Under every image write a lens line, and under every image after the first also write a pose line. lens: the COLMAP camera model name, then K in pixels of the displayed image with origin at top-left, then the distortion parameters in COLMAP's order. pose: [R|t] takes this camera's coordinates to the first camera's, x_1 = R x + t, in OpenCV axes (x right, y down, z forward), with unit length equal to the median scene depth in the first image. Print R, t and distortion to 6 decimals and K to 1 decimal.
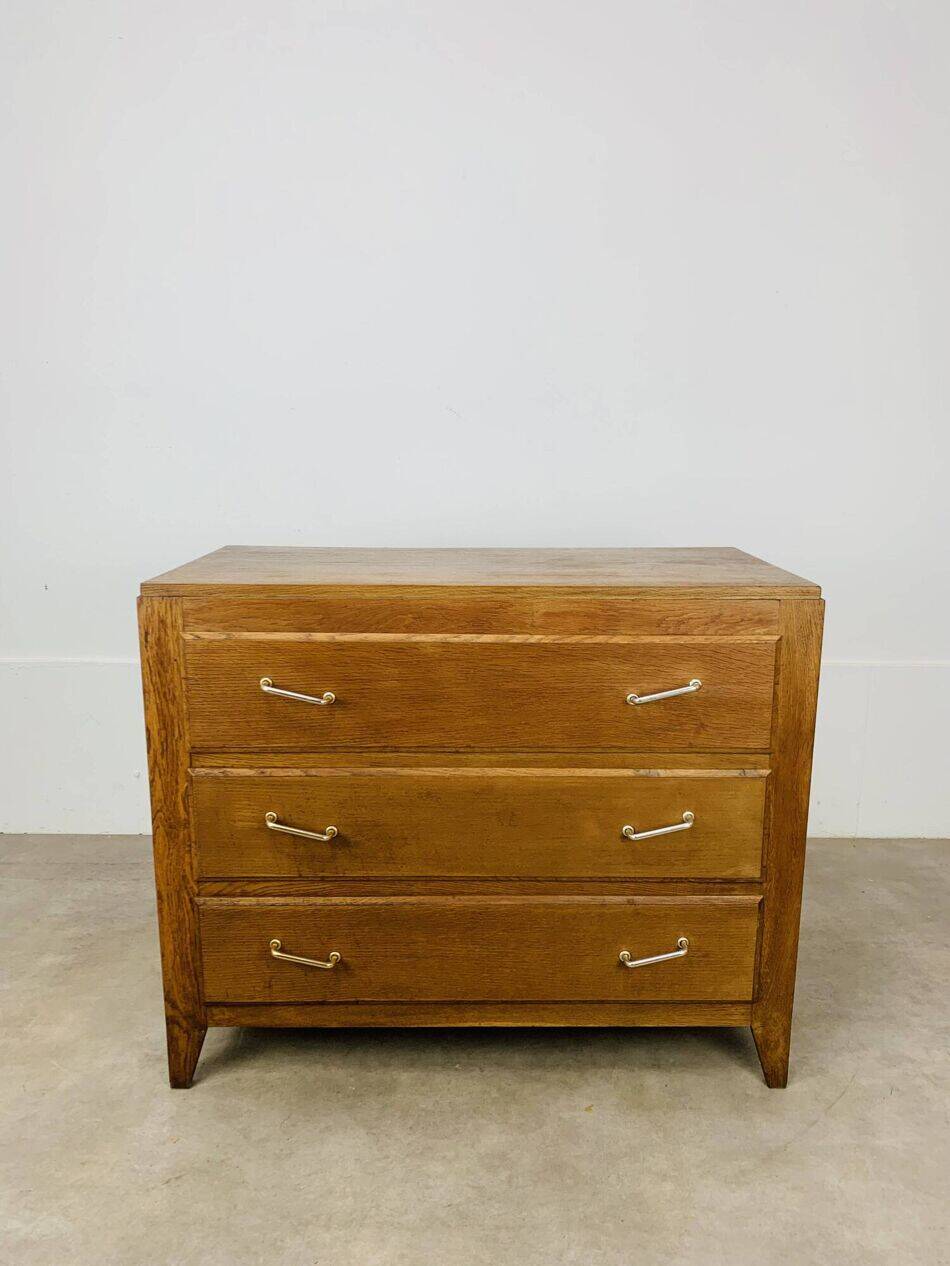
lens RADIAL K [[956.8, 0, 484.2], [0, 956.8, 640.1], [0, 0, 1]] dist [0.054138, -0.061794]
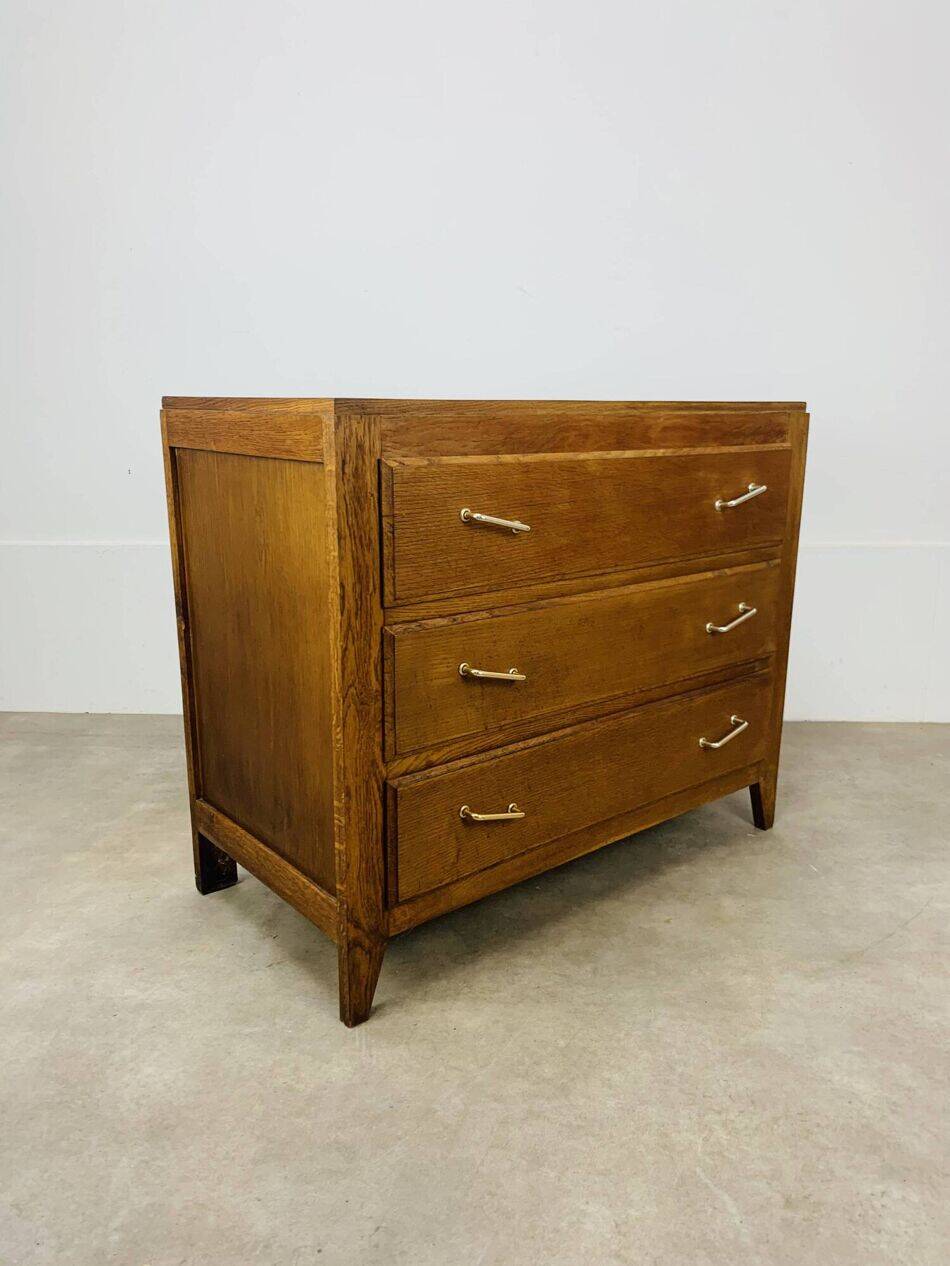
lens RADIAL K [[956.8, 0, 469.3], [0, 956.8, 626.9], [0, 0, 1]] dist [0.054138, -0.061794]
pose [[0.773220, -0.144805, 0.617383, -0.763036], [0.128621, 0.989155, 0.070916, 0.083395], [-0.620957, 0.024575, 0.783460, 0.299963]]
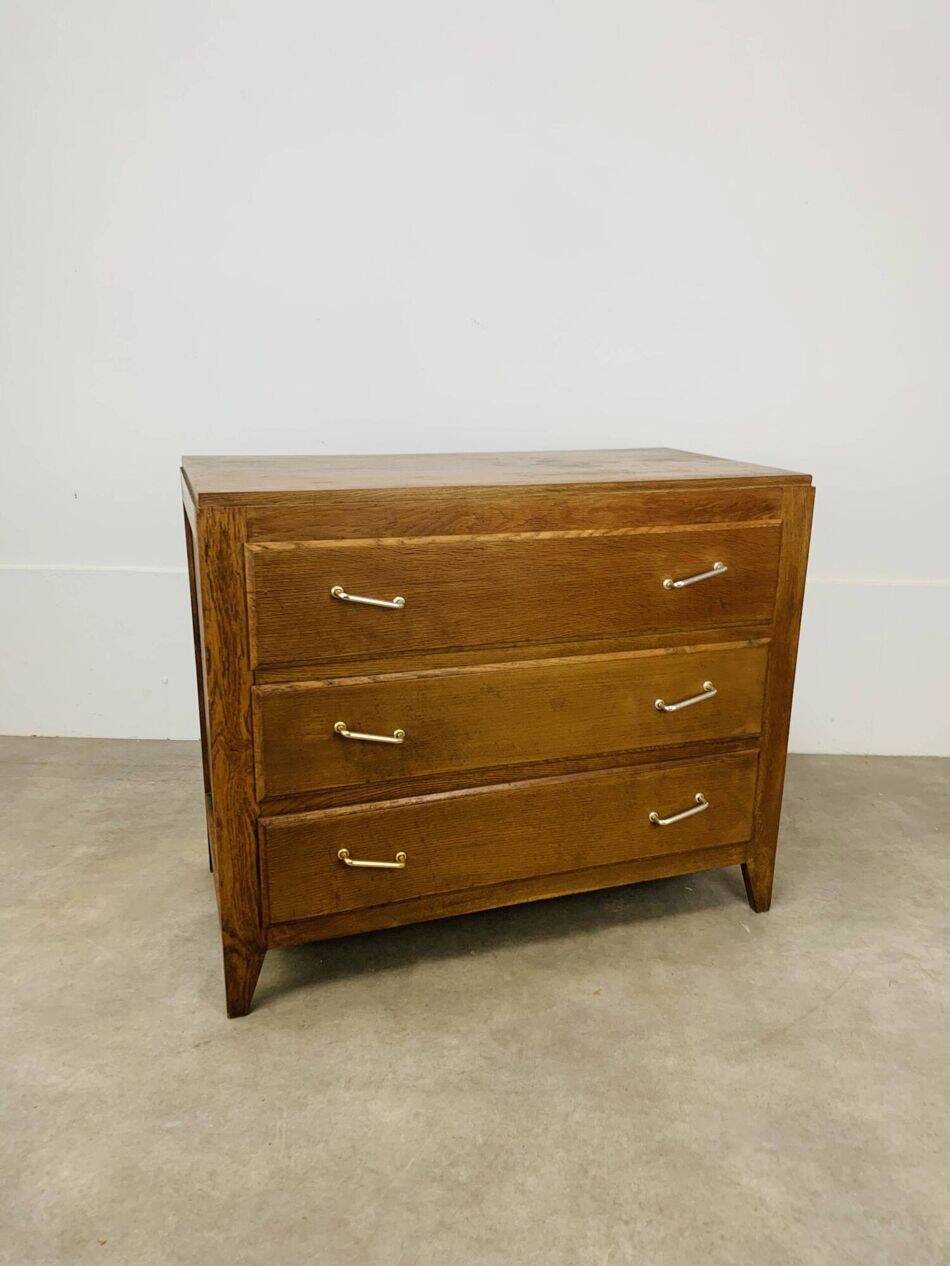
lens RADIAL K [[956.8, 0, 484.6], [0, 956.8, 616.0], [0, 0, 1]] dist [0.054138, -0.061794]
pose [[0.946968, -0.074496, 0.312572, -0.381248], [0.055593, 0.996068, 0.068971, 0.010348], [-0.316481, -0.047937, 0.947387, 0.024405]]
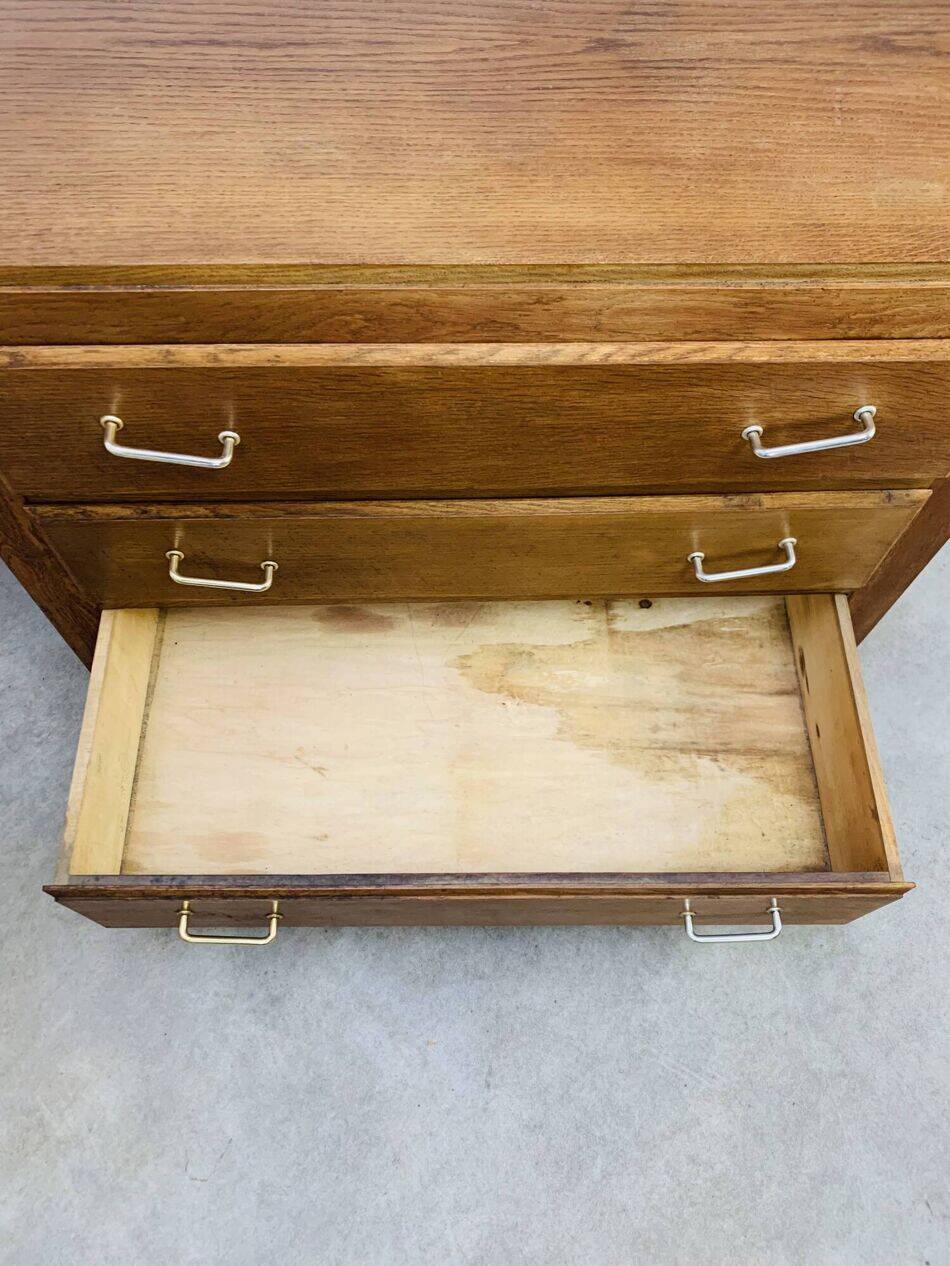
lens RADIAL K [[956.8, 0, 480.3], [0, 956.8, 630.0], [0, 0, 1]] dist [0.054138, -0.061794]
pose [[0.999099, -0.018381, 0.038244, -0.035076], [-0.018085, 0.630868, 0.775679, -0.310311], [-0.038384, -0.775672, 0.629968, 0.527257]]
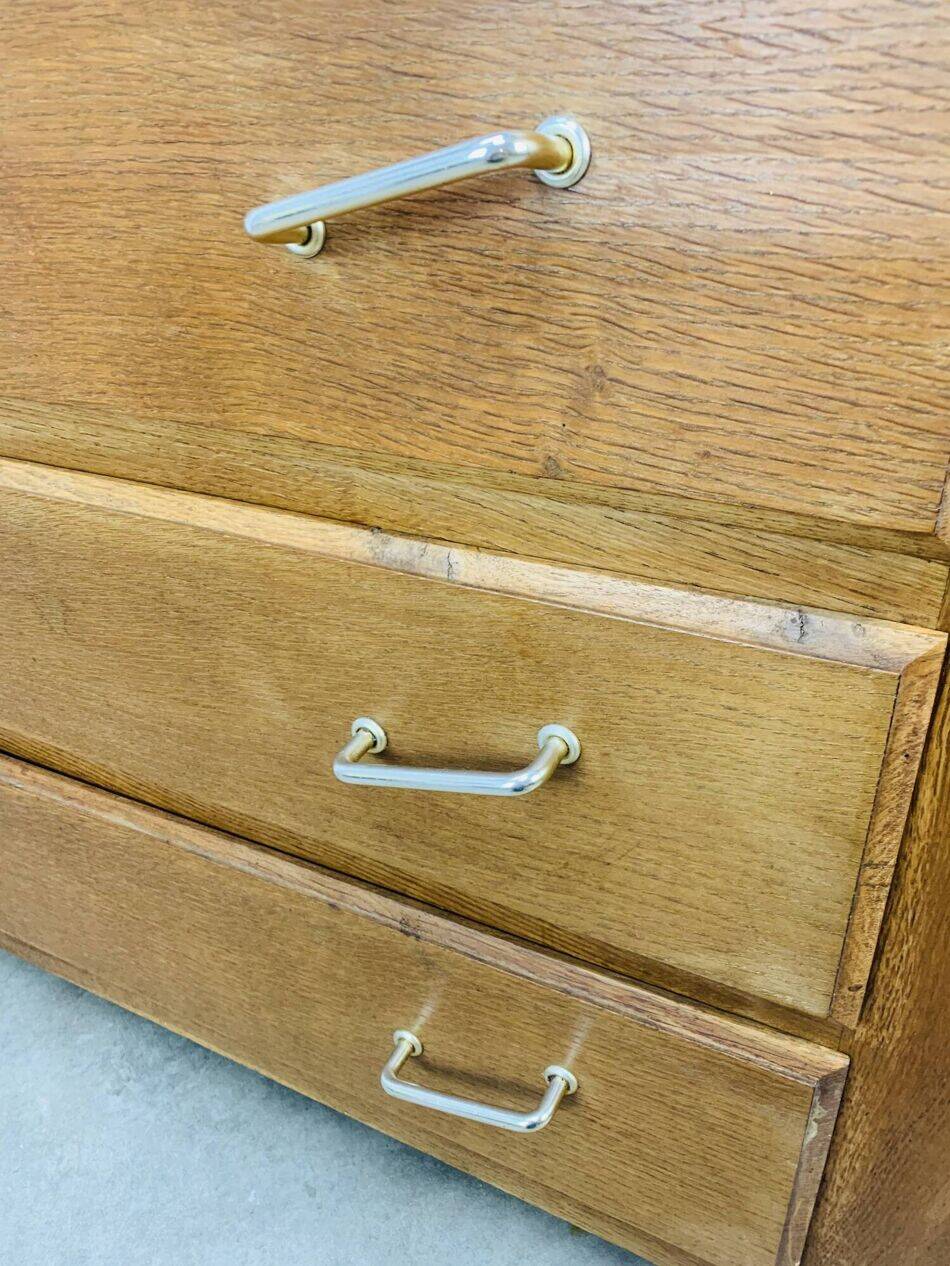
lens RADIAL K [[956.8, 0, 484.4], [0, 956.8, 633.3], [0, 0, 1]] dist [0.054138, -0.061794]
pose [[0.889014, 0.200927, -0.411438, 0.296322], [-0.055355, 0.939147, 0.339027, 0.070136], [0.454521, -0.278624, 0.846037, 0.785606]]
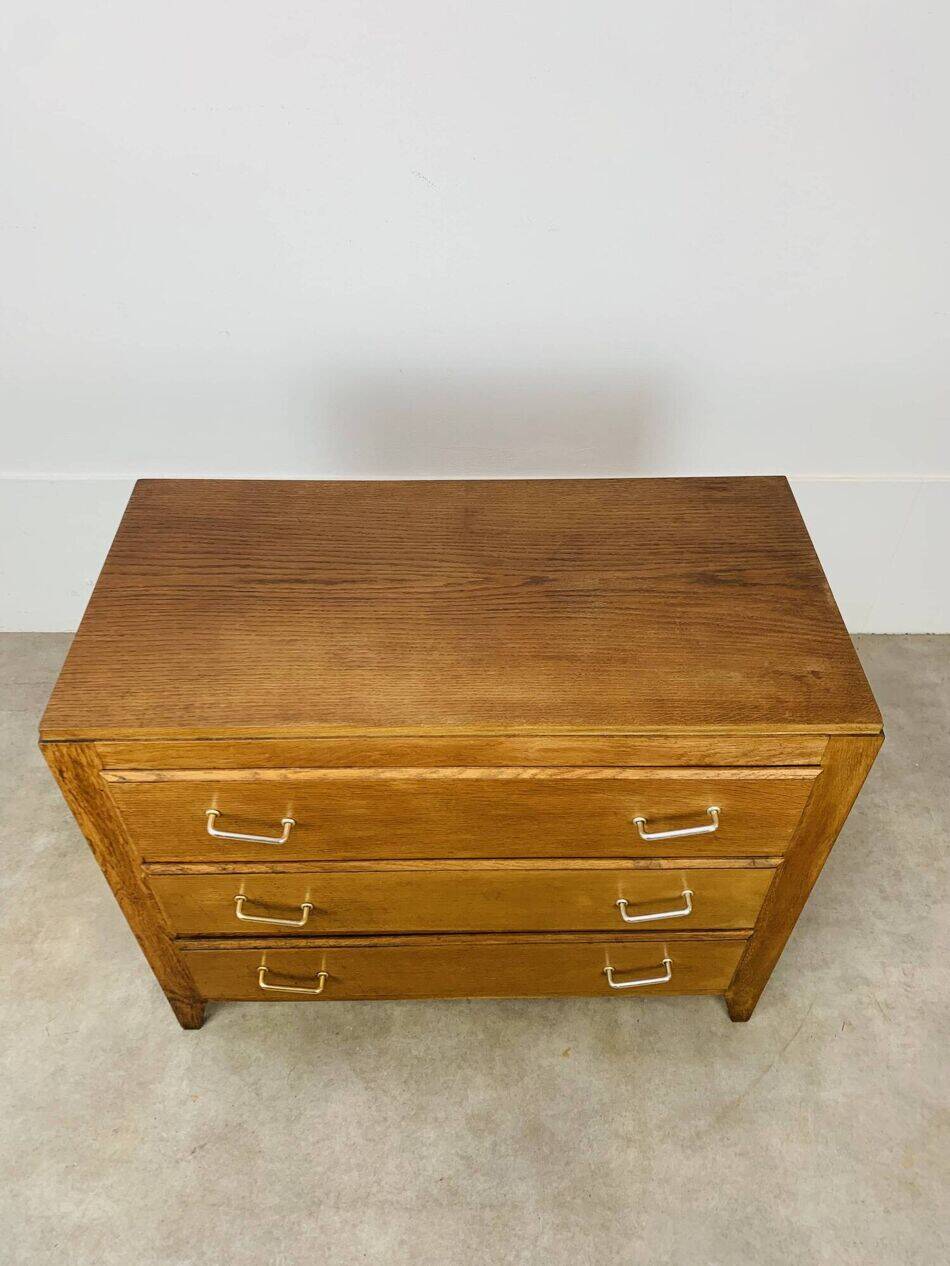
lens RADIAL K [[956.8, 0, 479.2], [0, 956.8, 627.4], [0, 0, 1]] dist [0.054138, -0.061794]
pose [[0.999979, -0.004676, 0.004408, 0.006896], [0.001533, 0.839758, 0.542958, -0.546153], [-0.006240, -0.542940, 0.839748, 0.356204]]
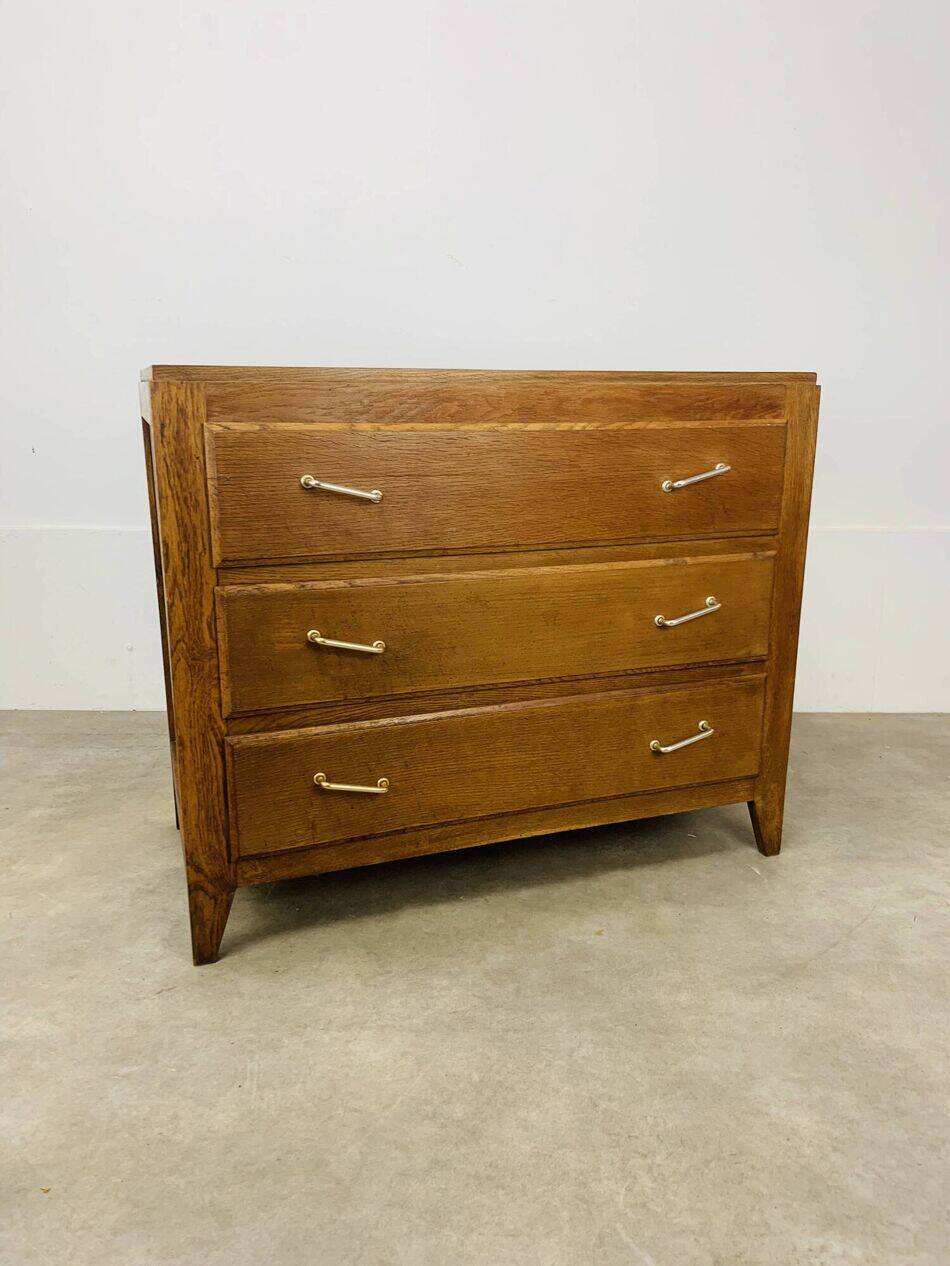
lens RADIAL K [[956.8, 0, 479.0], [0, 956.8, 625.4], [0, 0, 1]] dist [0.054138, -0.061794]
pose [[0.940335, -0.082502, 0.330096, -0.372312], [0.071829, 0.996427, 0.044423, 0.146161], [-0.332581, -0.018062, 0.942902, 0.101861]]
